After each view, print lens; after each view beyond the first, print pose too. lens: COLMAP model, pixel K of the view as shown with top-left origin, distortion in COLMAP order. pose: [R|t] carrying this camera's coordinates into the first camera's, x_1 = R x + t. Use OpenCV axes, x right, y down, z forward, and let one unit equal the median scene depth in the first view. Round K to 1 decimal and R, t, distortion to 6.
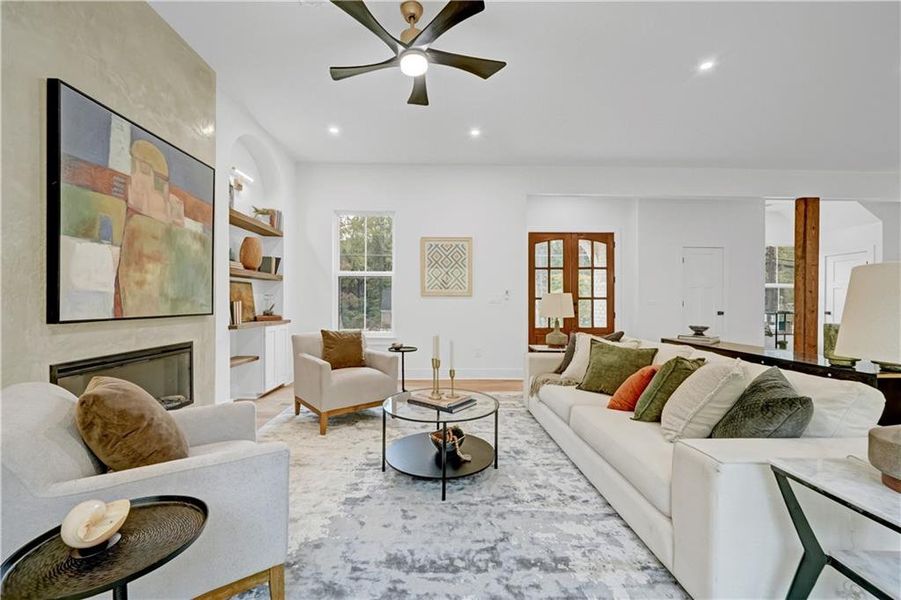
lens RADIAL K [[362.2, 0, 448.0], [0, 362.2, 304.6], [0, 0, 1]] dist [-0.009104, 0.002851]
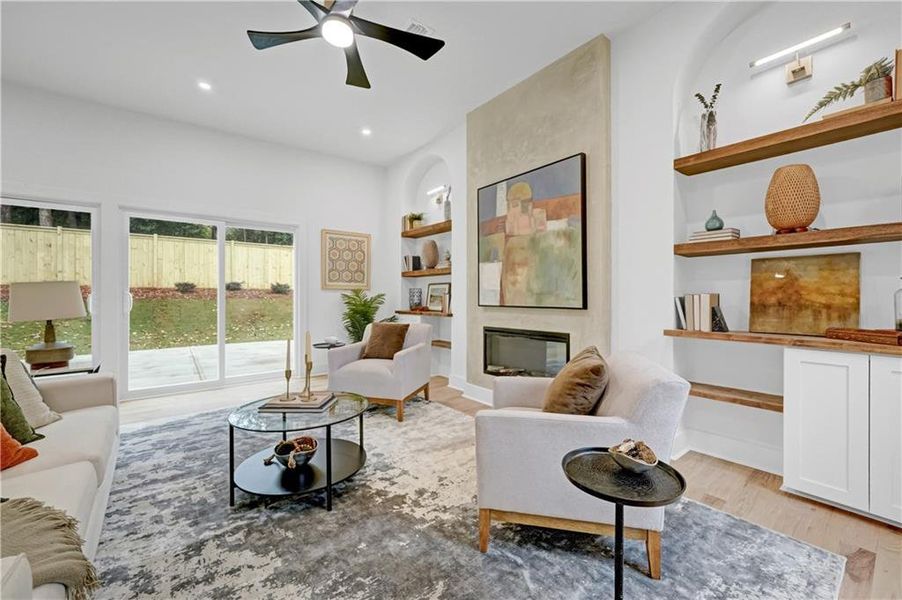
lens RADIAL K [[362.6, 0, 452.1], [0, 362.6, 294.8], [0, 0, 1]] dist [-0.009104, 0.002851]
pose [[-0.798267, -0.001756, -0.602301, 0.218348], [-0.004016, 0.999989, 0.002408, -0.012484], [0.602290, 0.004341, -0.798266, 1.865940]]
